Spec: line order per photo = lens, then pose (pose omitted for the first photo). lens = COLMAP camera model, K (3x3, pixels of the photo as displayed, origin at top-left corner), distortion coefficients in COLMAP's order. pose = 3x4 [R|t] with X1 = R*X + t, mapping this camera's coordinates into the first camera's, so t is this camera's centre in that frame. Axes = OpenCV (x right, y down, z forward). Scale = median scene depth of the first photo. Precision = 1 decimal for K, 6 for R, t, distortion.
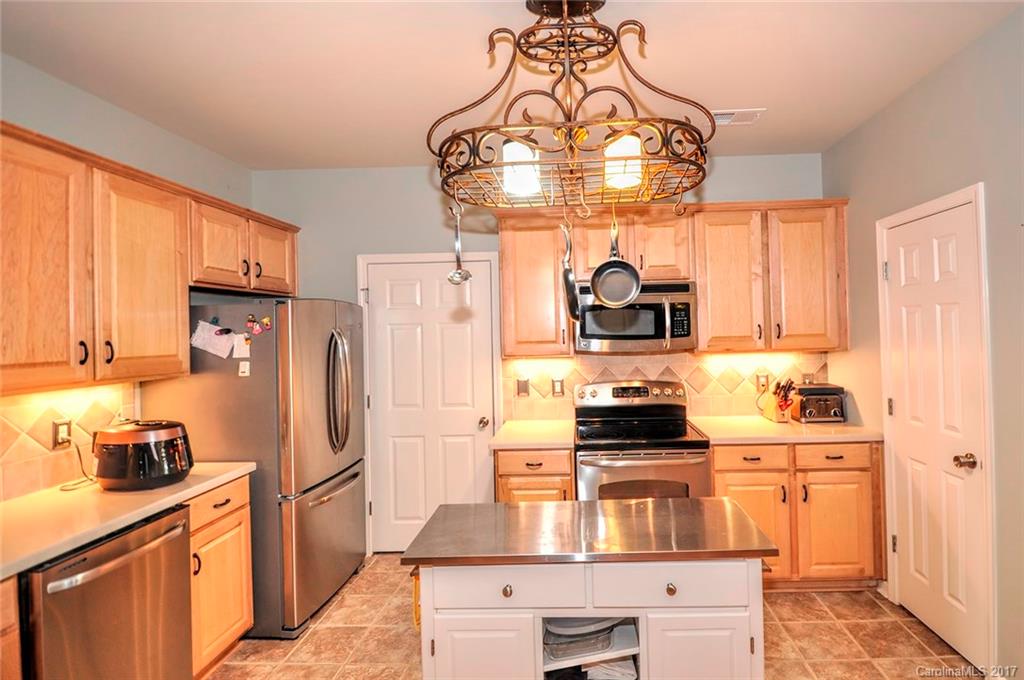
lens RADIAL K [[507.8, 0, 557.8], [0, 507.8, 322.3], [0, 0, 1]] dist [0.003670, -0.011445]
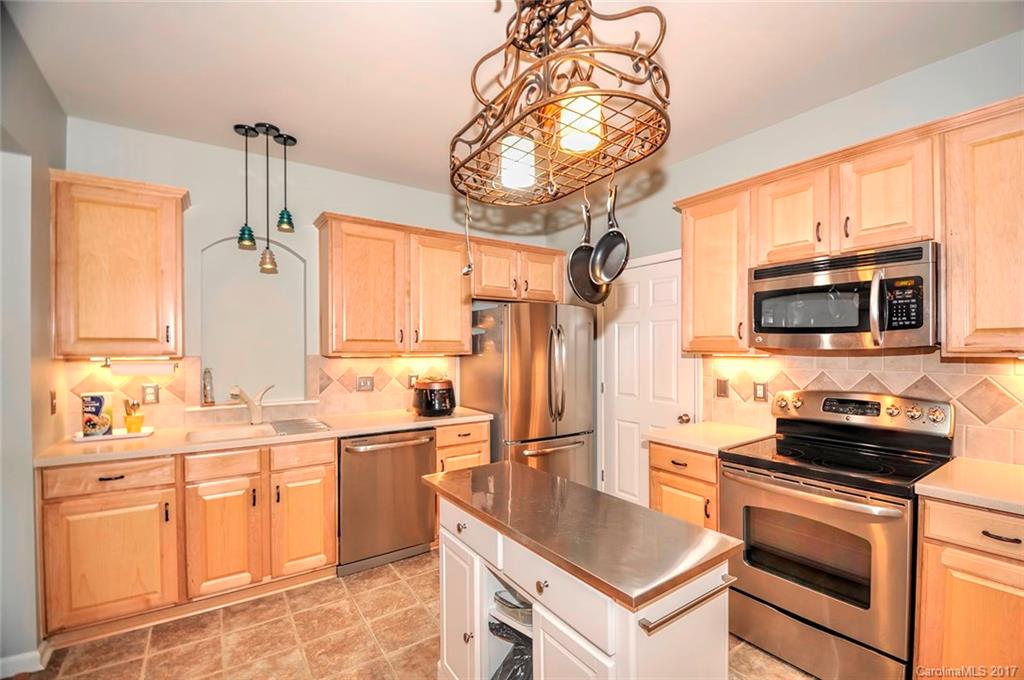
lens RADIAL K [[446.4, 0, 531.4], [0, 446.4, 353.3], [0, 0, 1]] dist [-0.000107, -0.000250]
pose [[0.601649, 0.030672, -0.798172, 0.448402], [-0.002439, 0.999328, 0.036563, 0.043446], [0.798757, -0.020051, 0.601319, 0.276669]]
